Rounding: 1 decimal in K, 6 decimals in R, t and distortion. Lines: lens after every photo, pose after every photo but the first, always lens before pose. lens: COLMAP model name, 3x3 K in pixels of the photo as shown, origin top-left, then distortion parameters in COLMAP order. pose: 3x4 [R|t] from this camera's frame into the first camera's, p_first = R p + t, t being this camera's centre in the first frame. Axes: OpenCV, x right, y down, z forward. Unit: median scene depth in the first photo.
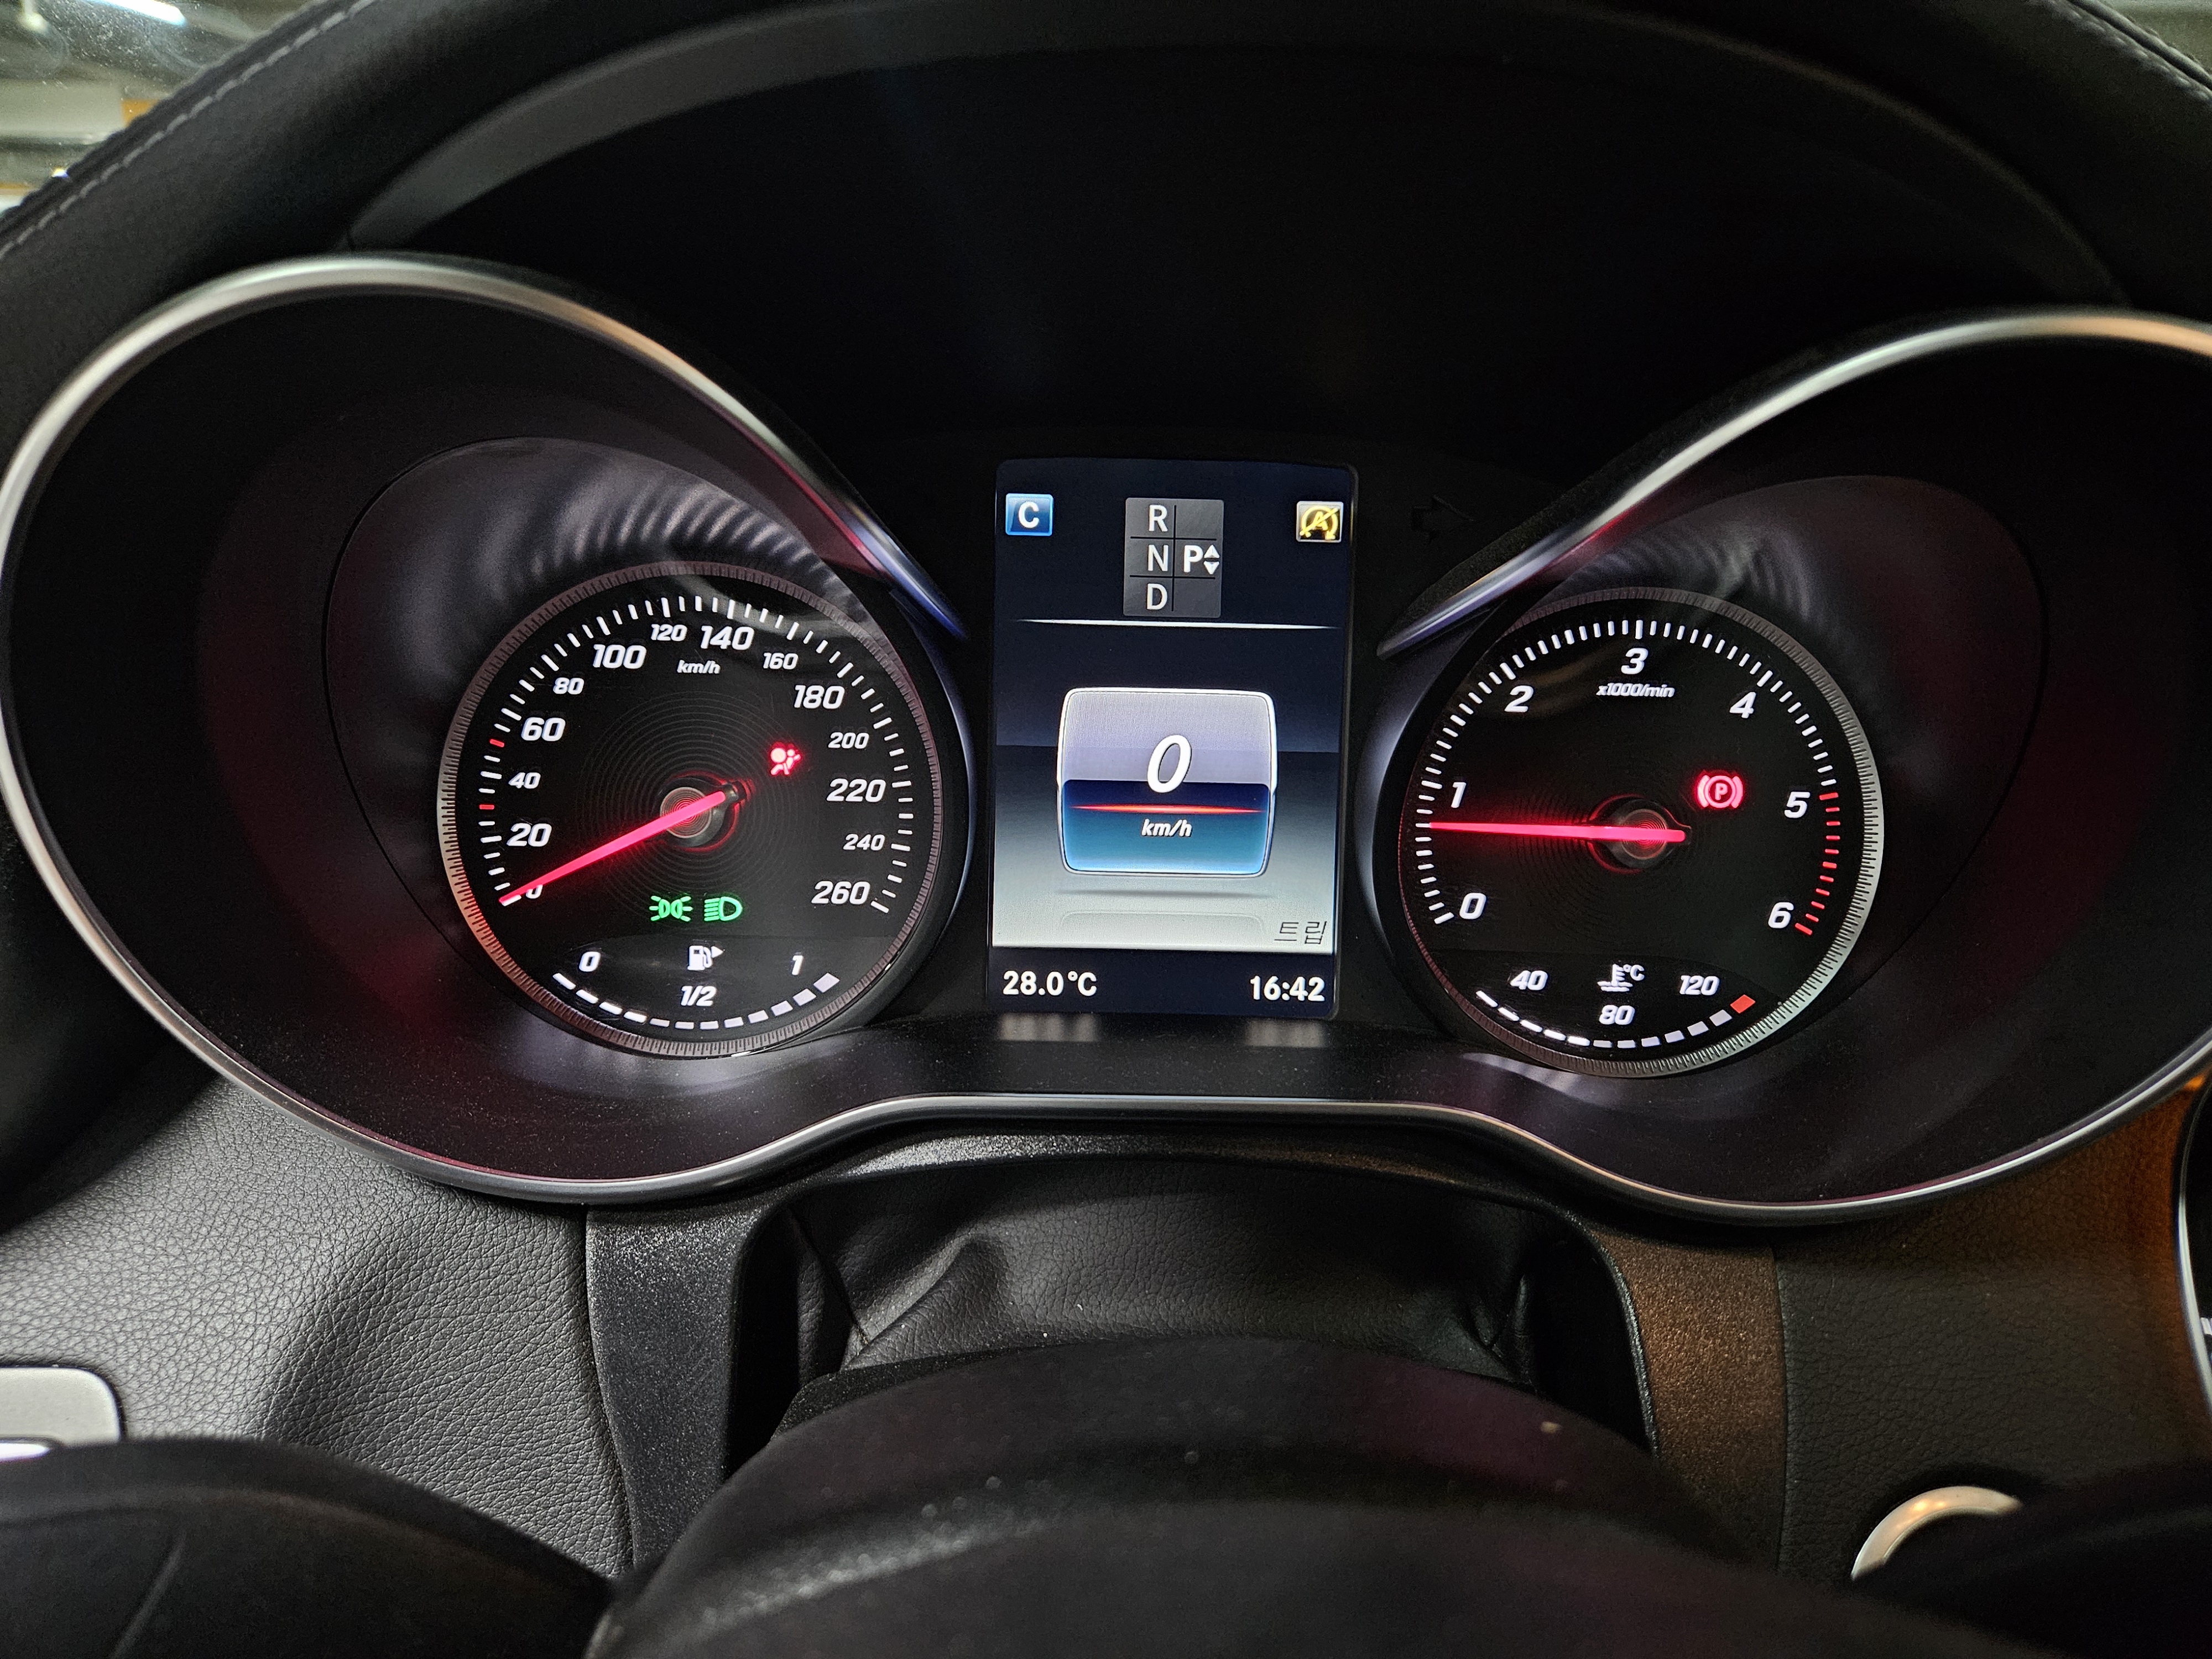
lens RADIAL K [[1560.7, 0, 1095.1], [0, 1560.7, 841.1], [0, 0, 1]] dist [0.042120, -0.044317]
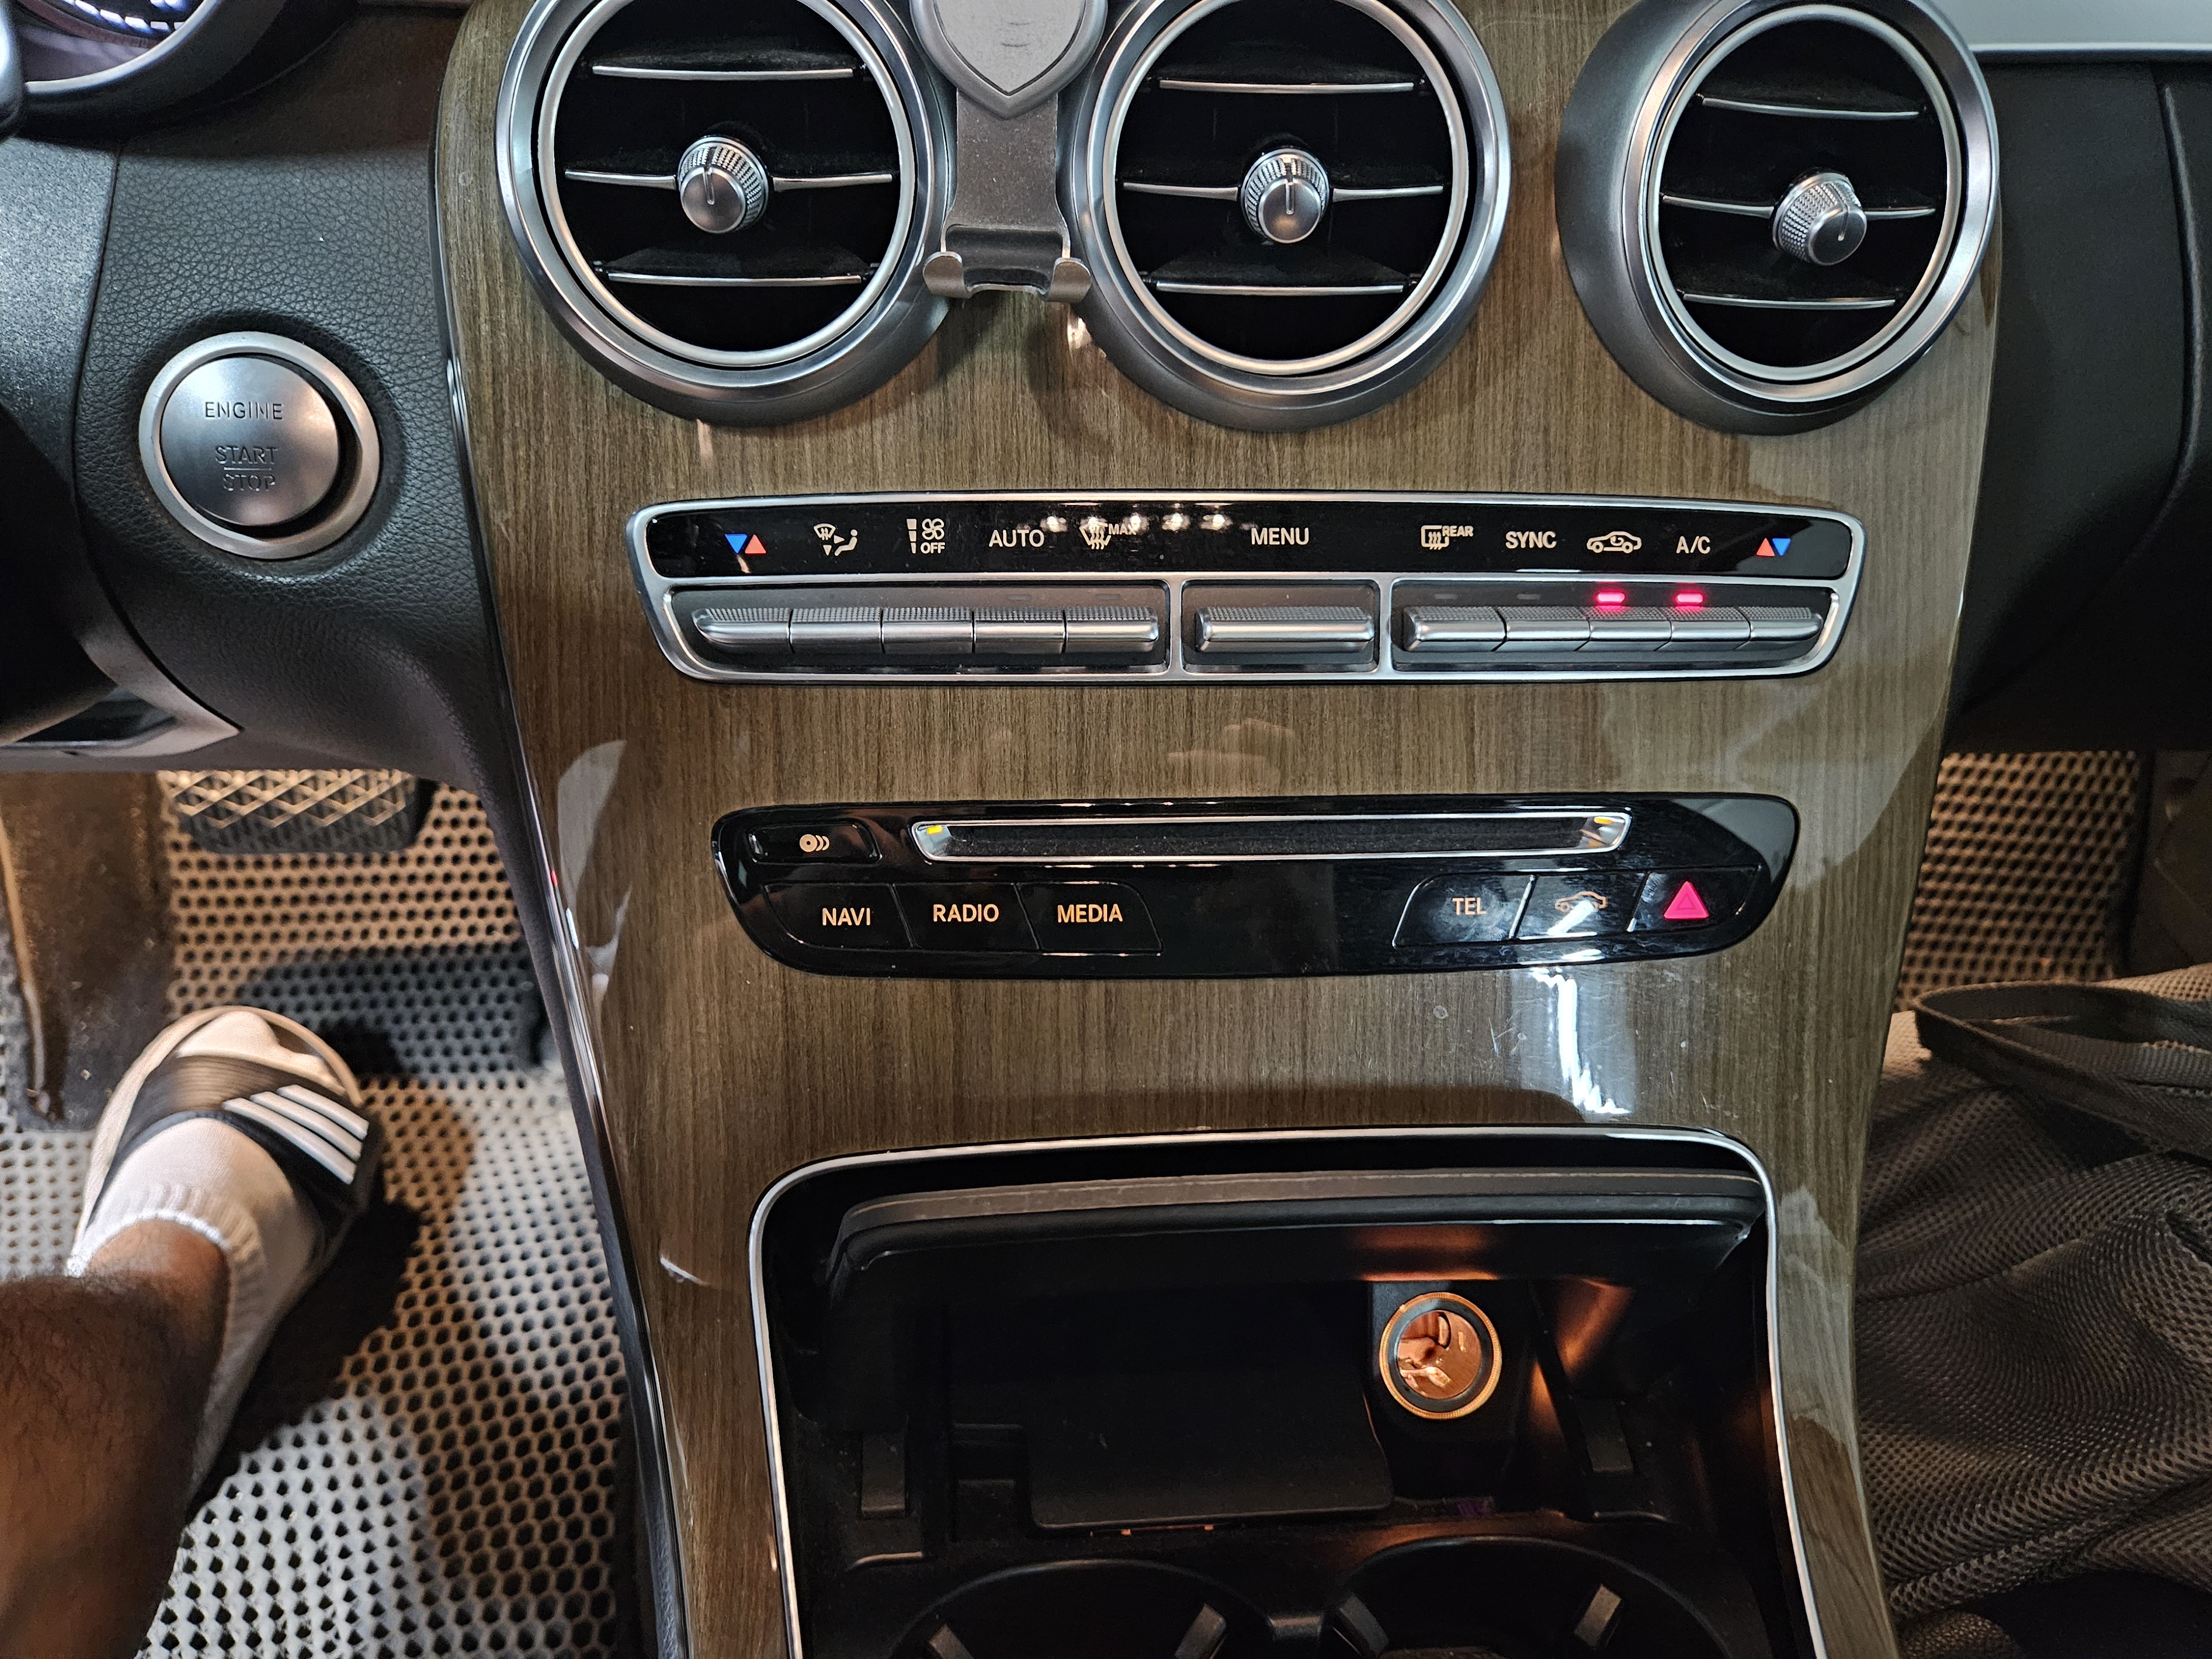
lens RADIAL K [[1557.9, 0, 1117.1], [0, 1557.9, 898.7], [0, 0, 1]] dist [0.036093, -0.035230]
pose [[0.996895, -0.029236, 0.073111, 0.903116], [0.000705, 0.931792, 0.362991, 0.303145], [-0.078737, -0.361812, 0.928920, -0.277195]]
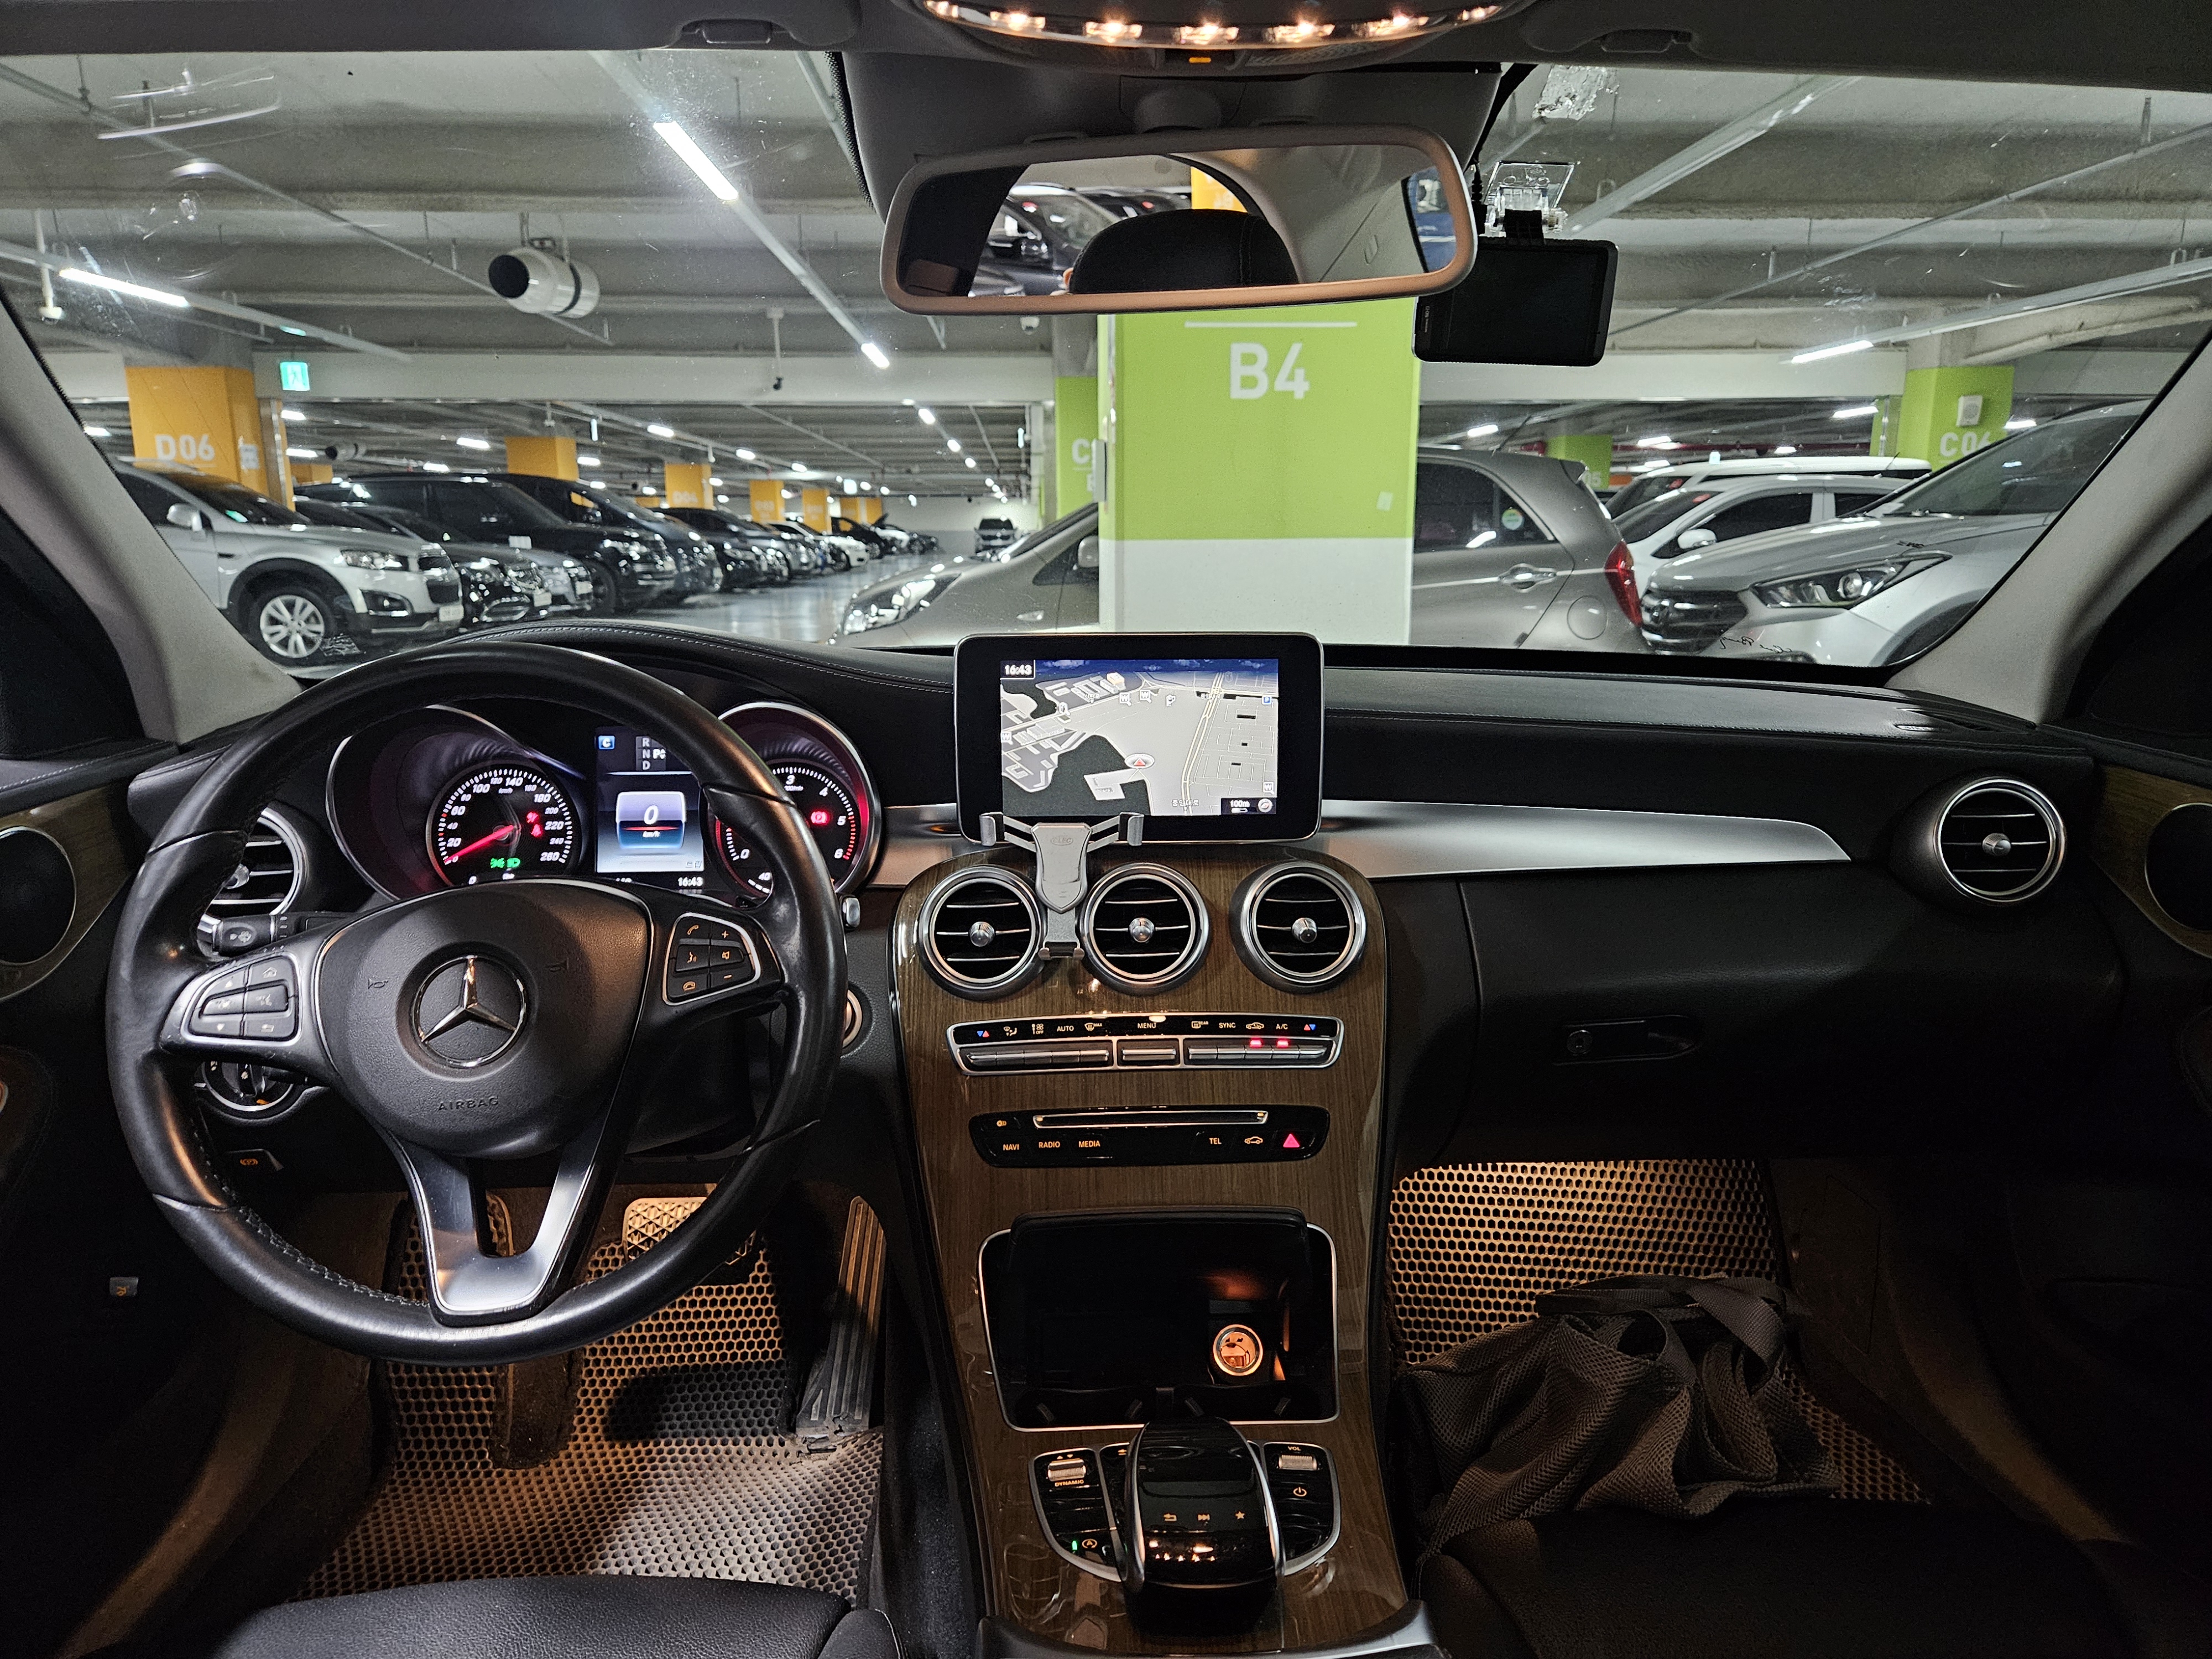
lens RADIAL K [[1519.4, 0, 1107.7], [0, 1519.4, 846.8], [0, 0, 1]] dist [0.080032, -0.069852]
pose [[0.998997, -0.036287, 0.026233, 0.934697], [0.038953, 0.993224, -0.109496, 0.414361], [-0.022082, 0.110408, 0.993641, -2.261895]]
